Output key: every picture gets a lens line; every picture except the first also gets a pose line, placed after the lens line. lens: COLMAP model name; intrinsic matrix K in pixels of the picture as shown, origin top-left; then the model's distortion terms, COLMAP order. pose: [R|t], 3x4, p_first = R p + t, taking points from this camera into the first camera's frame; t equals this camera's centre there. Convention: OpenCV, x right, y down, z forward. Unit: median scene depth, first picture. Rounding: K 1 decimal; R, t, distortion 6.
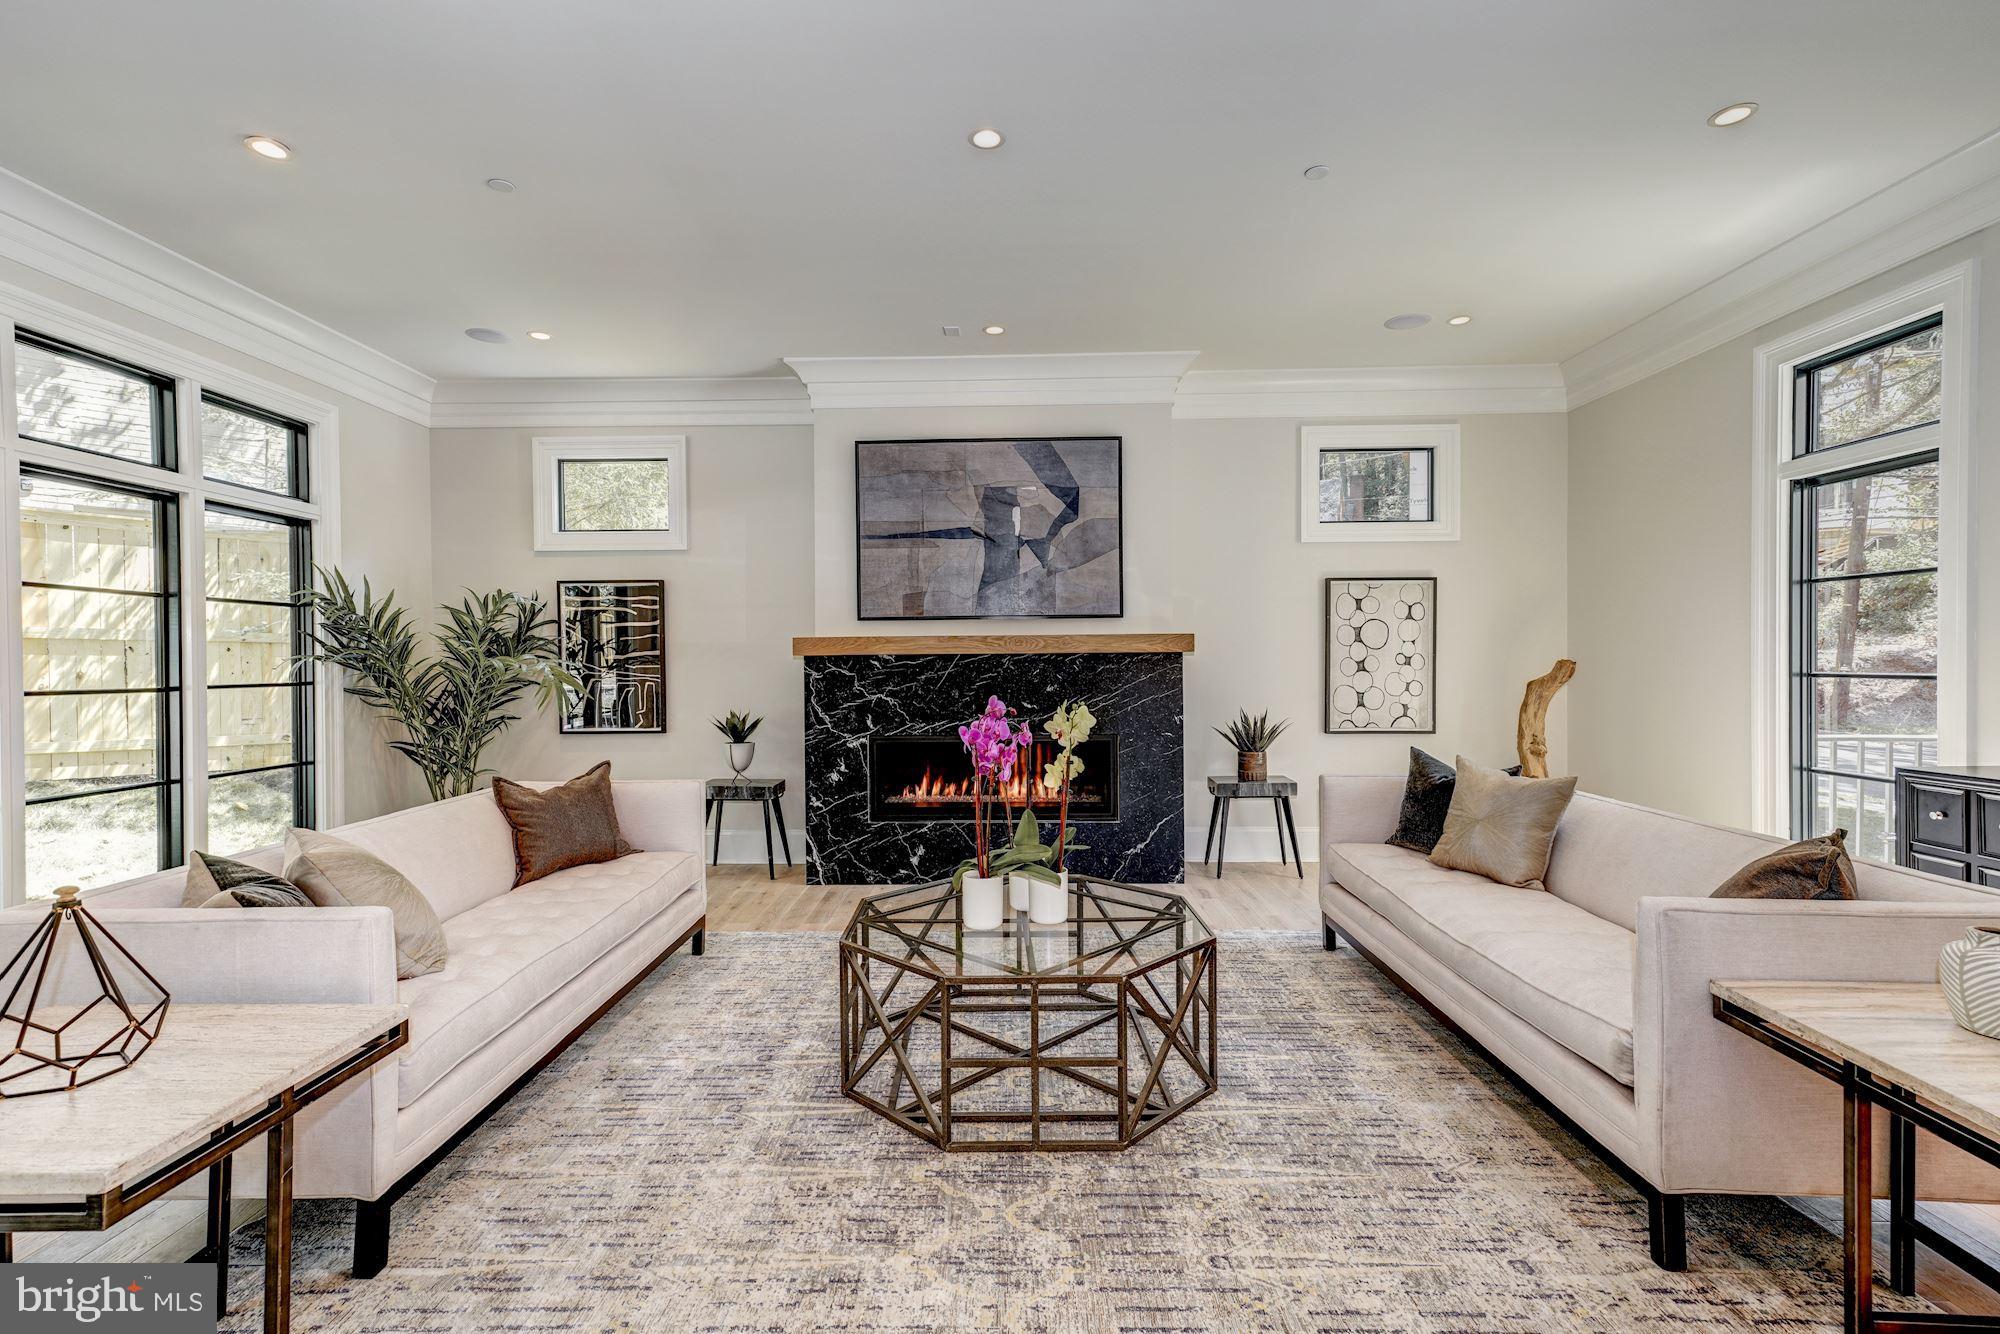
lens RADIAL K [[855.7, 0, 970.7], [0, 855.7, 671.1], [0, 0, 1]] dist [0.002771, -0.001982]
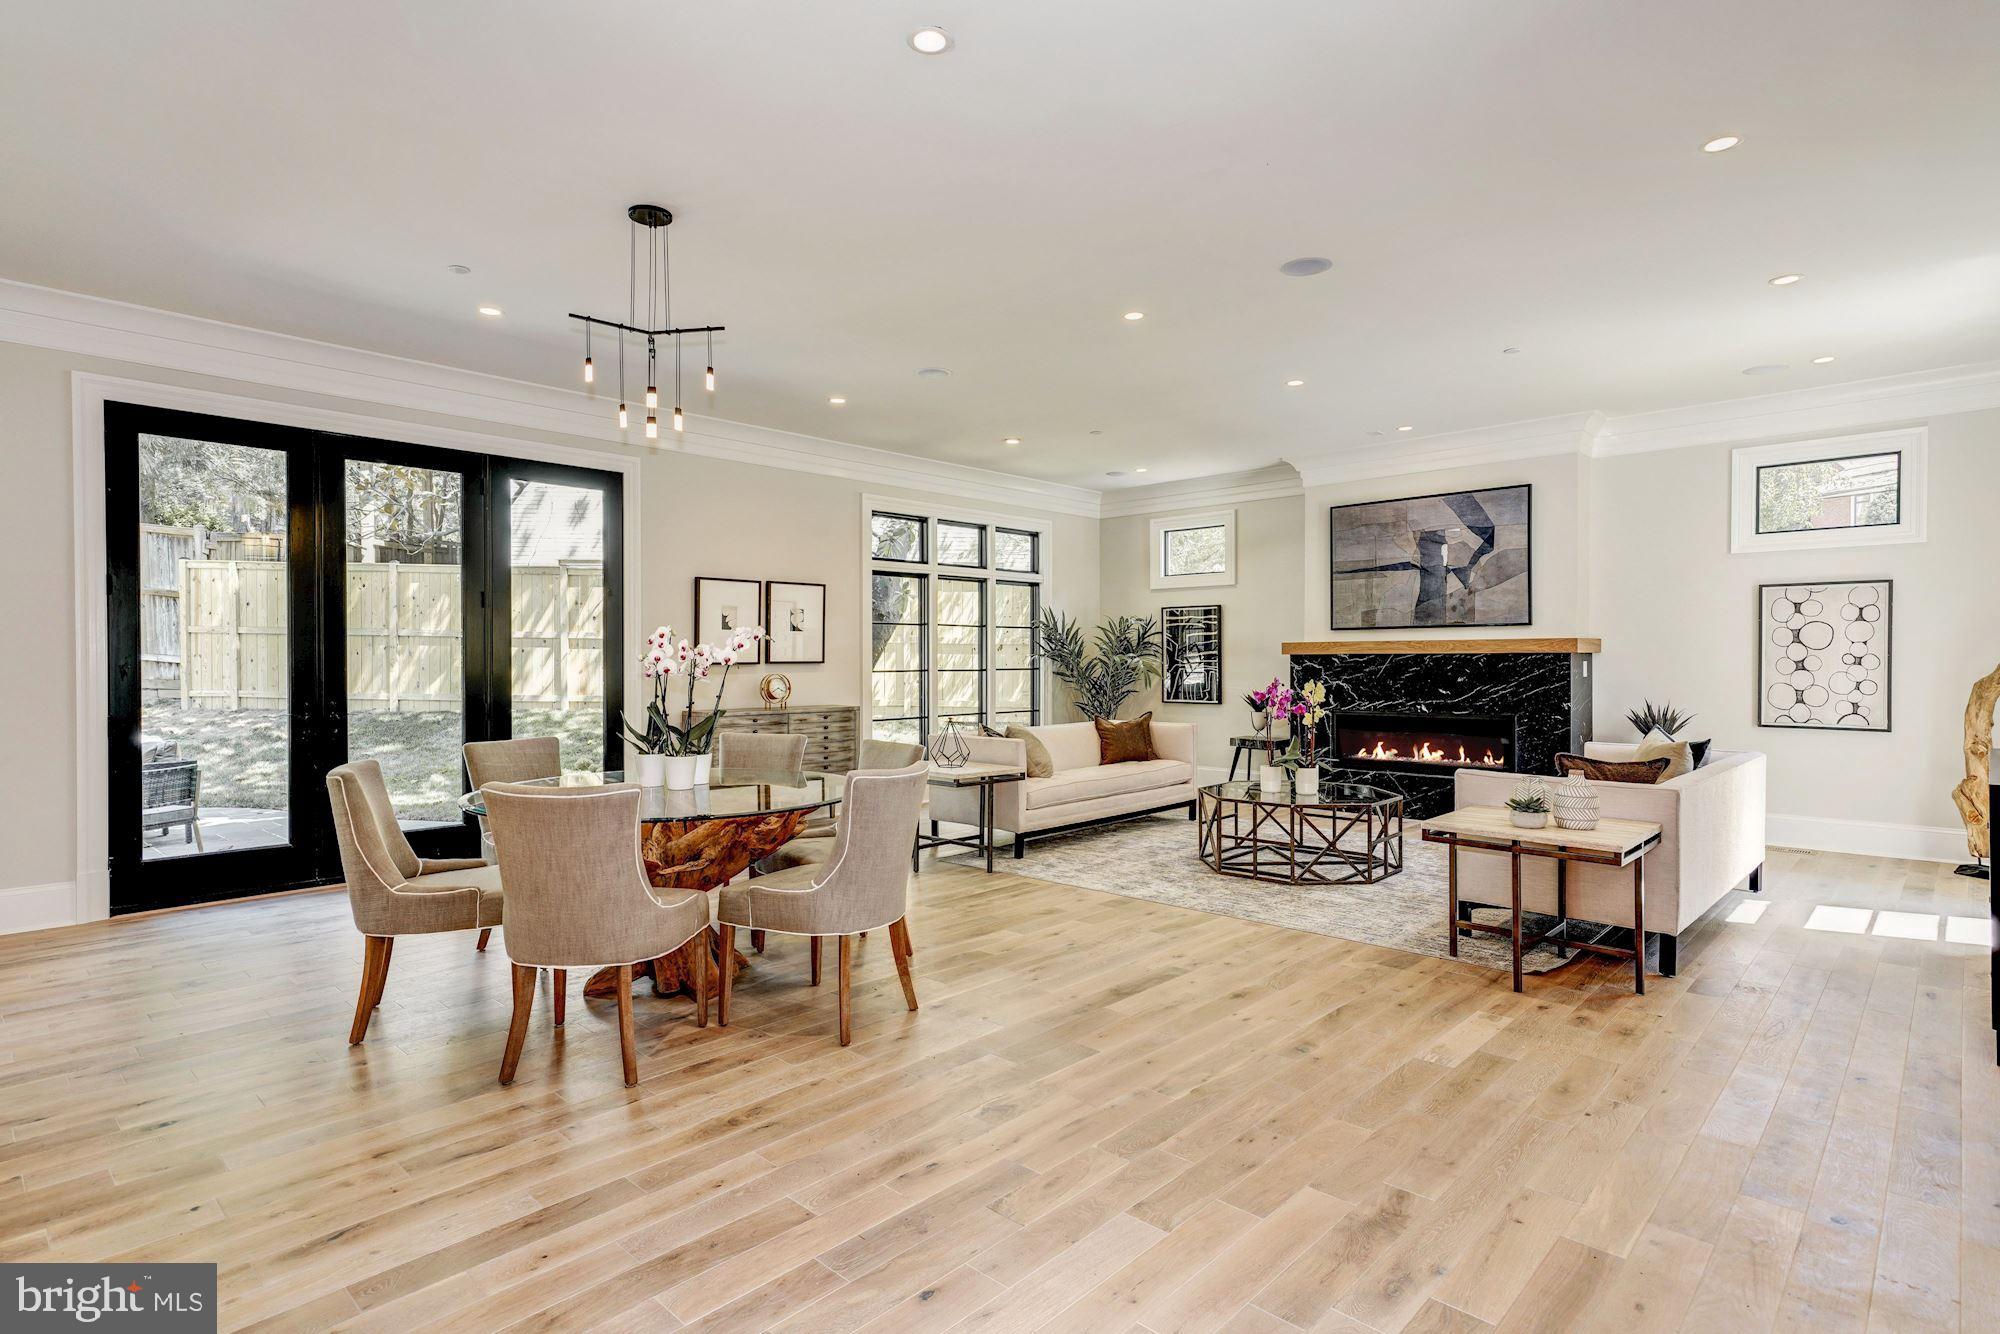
lens RADIAL K [[1021.1, 0, 1039.9], [0, 1021.1, 662.1], [0, 0, 1]] dist [0.005767, 0.000054]
pose [[0.768747, 0.008047, -0.639503, 0.604172], [-0.010565, 0.999944, -0.000118, 0.000166], [0.639466, 0.006847, 0.768789, -0.655597]]
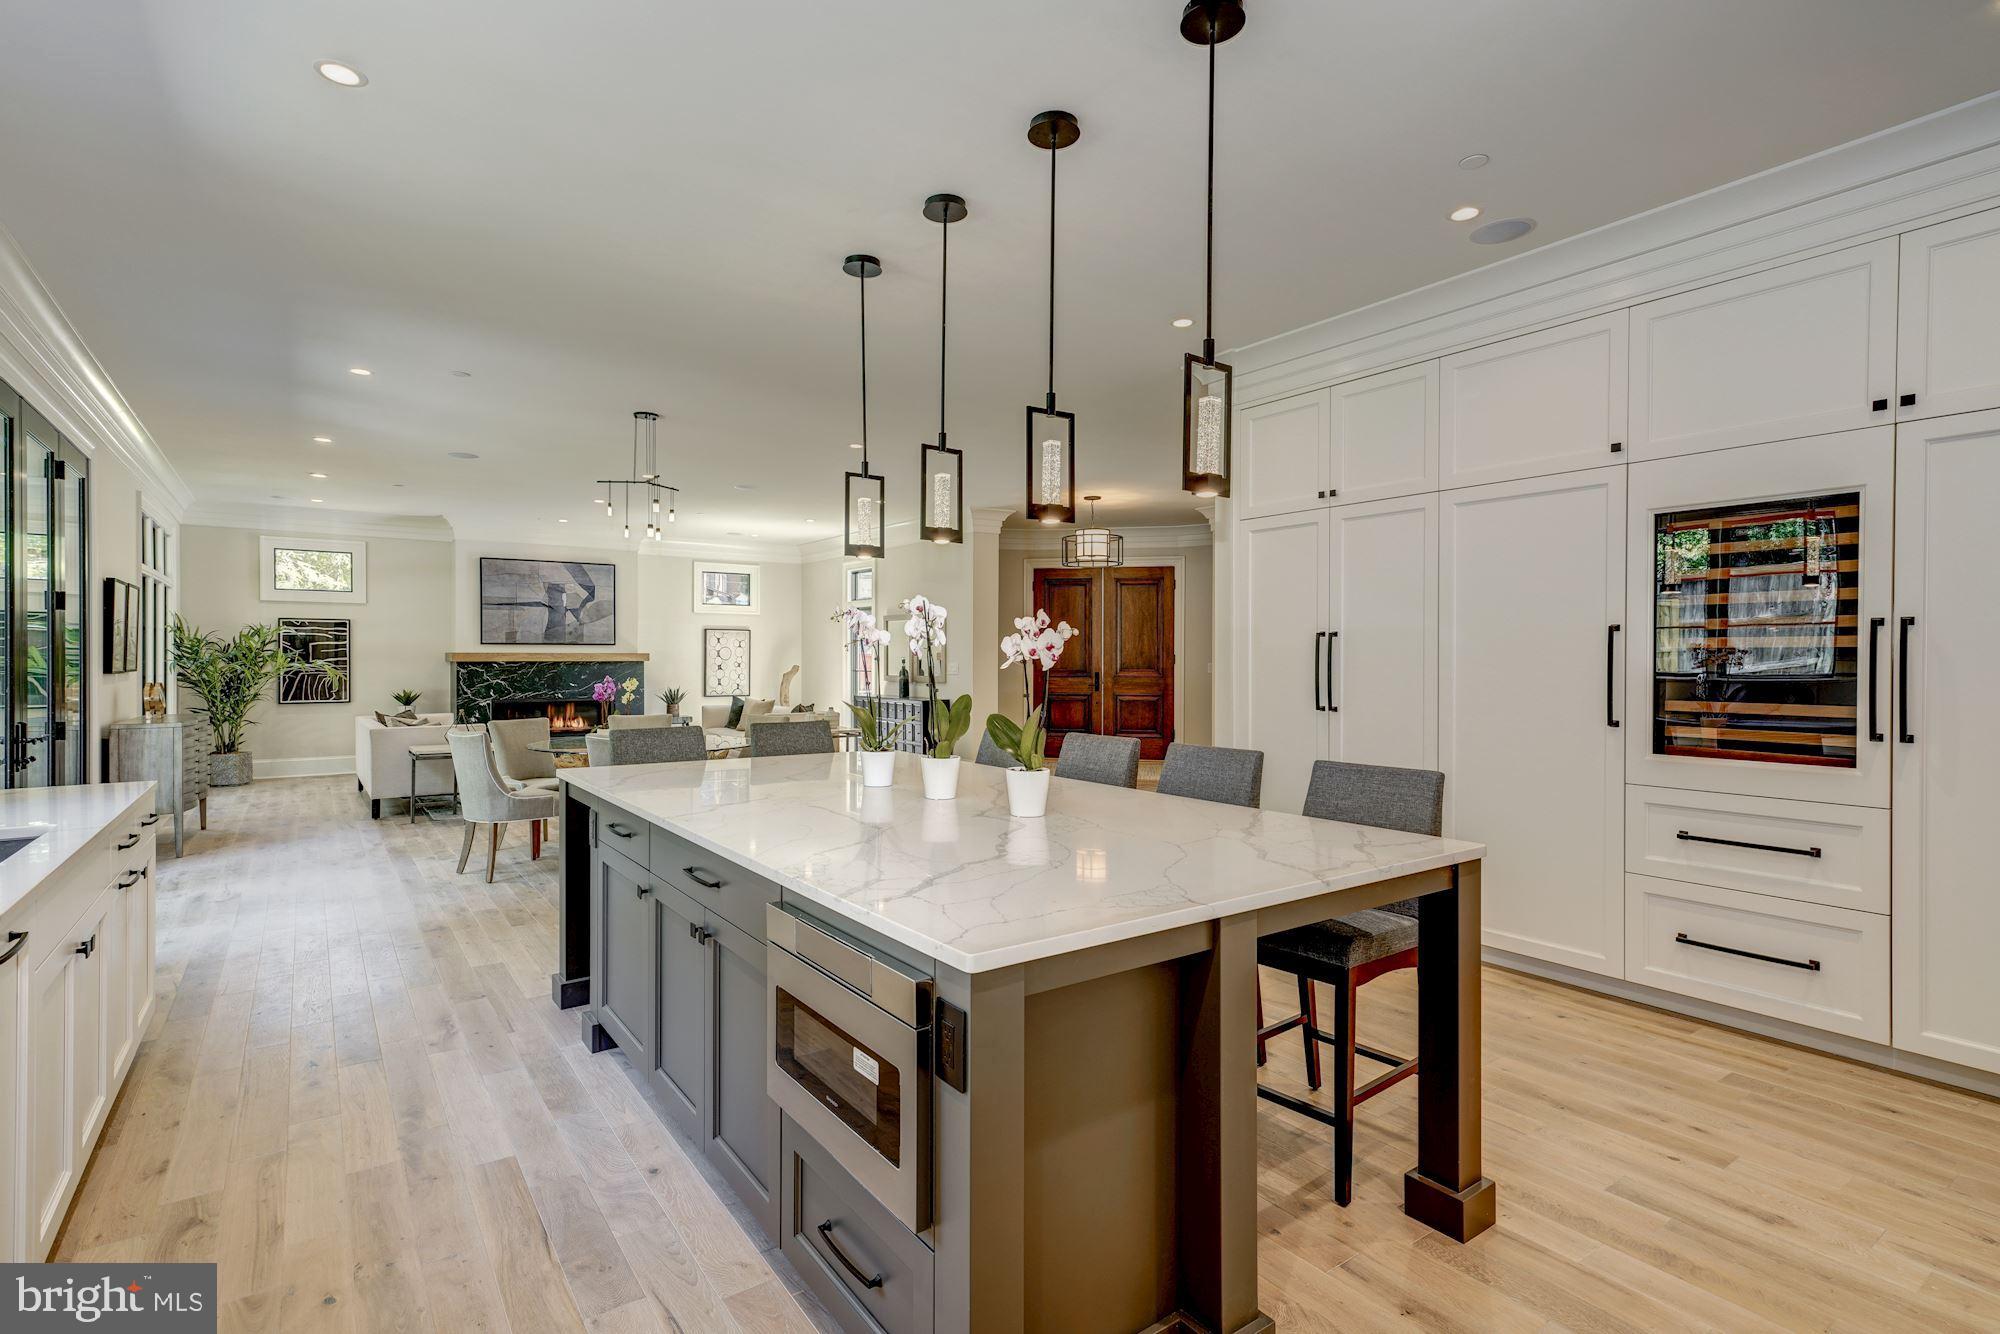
lens RADIAL K [[982.7, 0, 1049.5], [0, 982.7, 653.7], [0, 0, 1]] dist [0.009063, 0.001327]
pose [[0.749882, 0.012310, 0.661457, -0.682813], [0.000194, 0.999823, -0.018827, 0.008335], [-0.661571, 0.014246, 0.749747, -1.704139]]
